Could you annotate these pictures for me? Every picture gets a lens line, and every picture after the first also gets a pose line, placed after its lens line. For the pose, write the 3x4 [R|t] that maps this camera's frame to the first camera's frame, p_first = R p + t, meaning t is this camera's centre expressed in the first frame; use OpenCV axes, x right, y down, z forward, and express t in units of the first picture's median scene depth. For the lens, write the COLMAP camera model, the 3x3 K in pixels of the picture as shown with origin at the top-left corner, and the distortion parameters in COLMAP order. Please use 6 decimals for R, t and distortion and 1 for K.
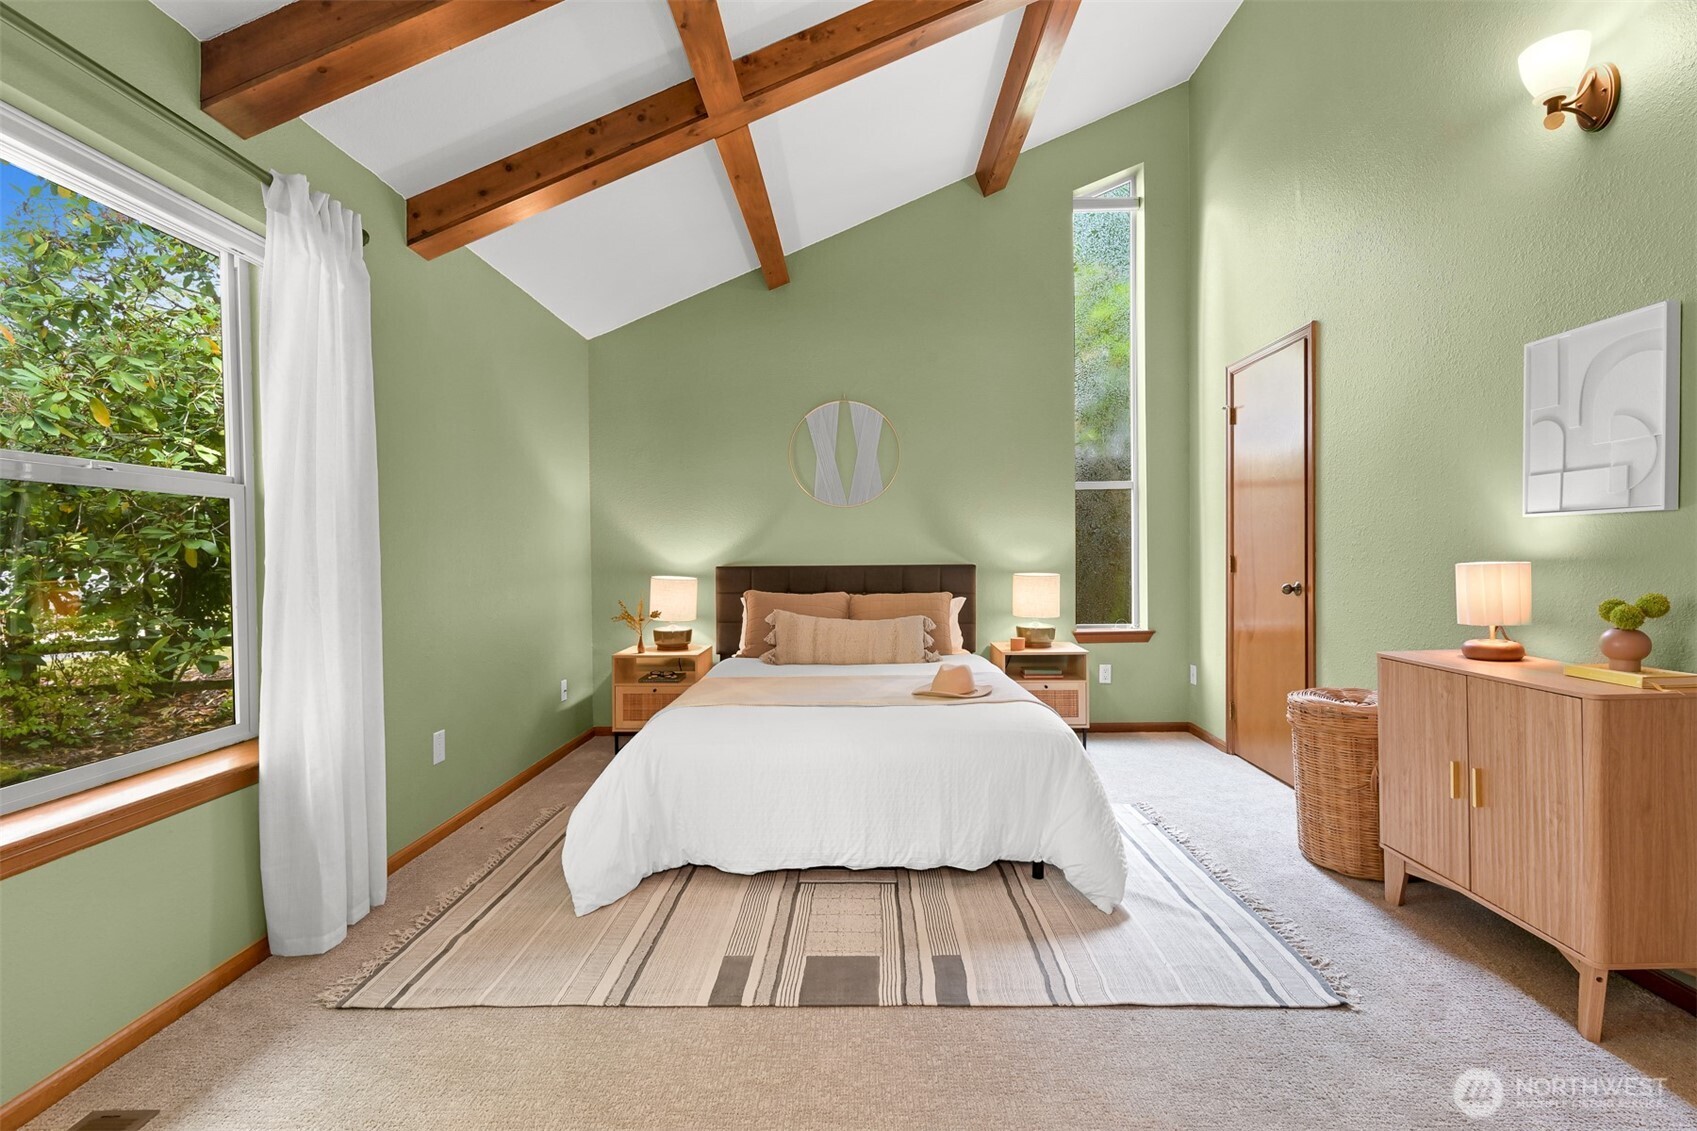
lens RADIAL K [[788.7, 0, 851.3], [0, 788.7, 566.4], [0, 0, 1]] dist [-0.003193, -0.000210]
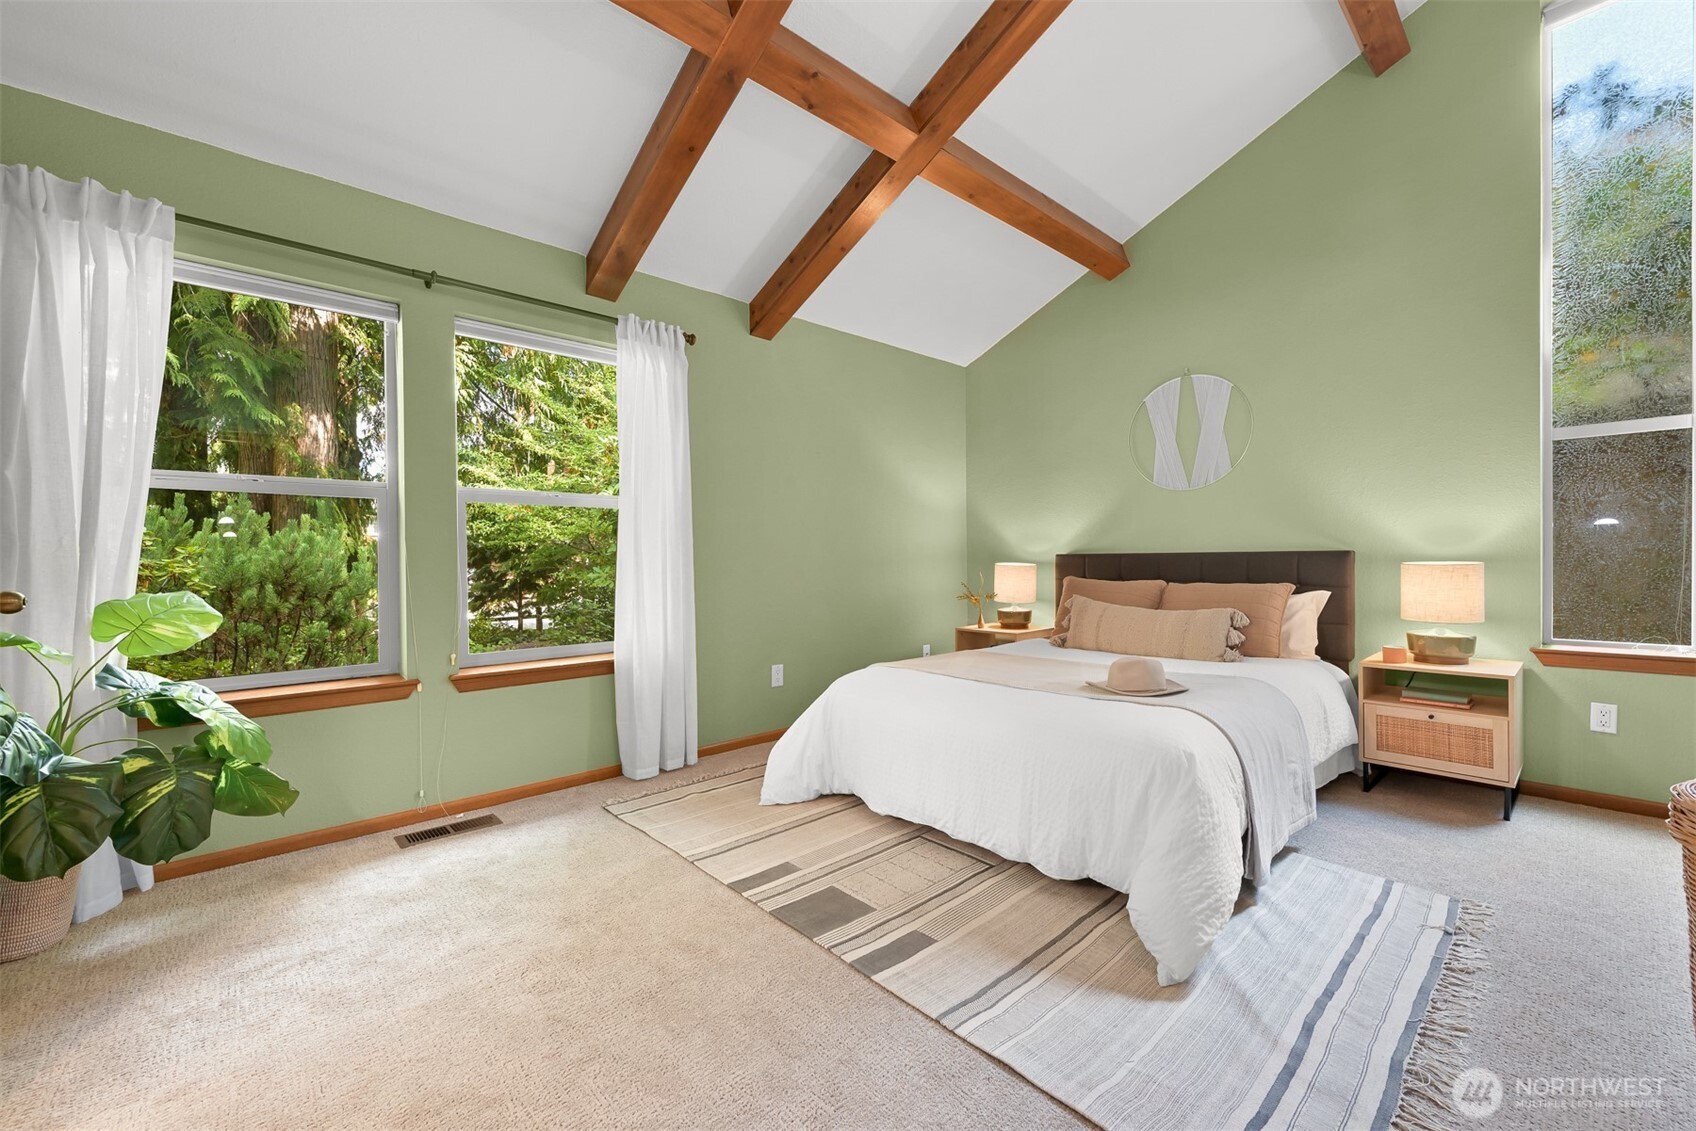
lens RADIAL K [[676.3, 0, 844.0], [0, 676.3, 569.0], [0, 0, 1]] dist [0.000913, 0.000352]
pose [[0.678825, 0.013636, -0.734173, 0.552545], [-0.007272, 0.999903, 0.011848, 0.020714], [0.734264, -0.002704, 0.678859, 0.289515]]
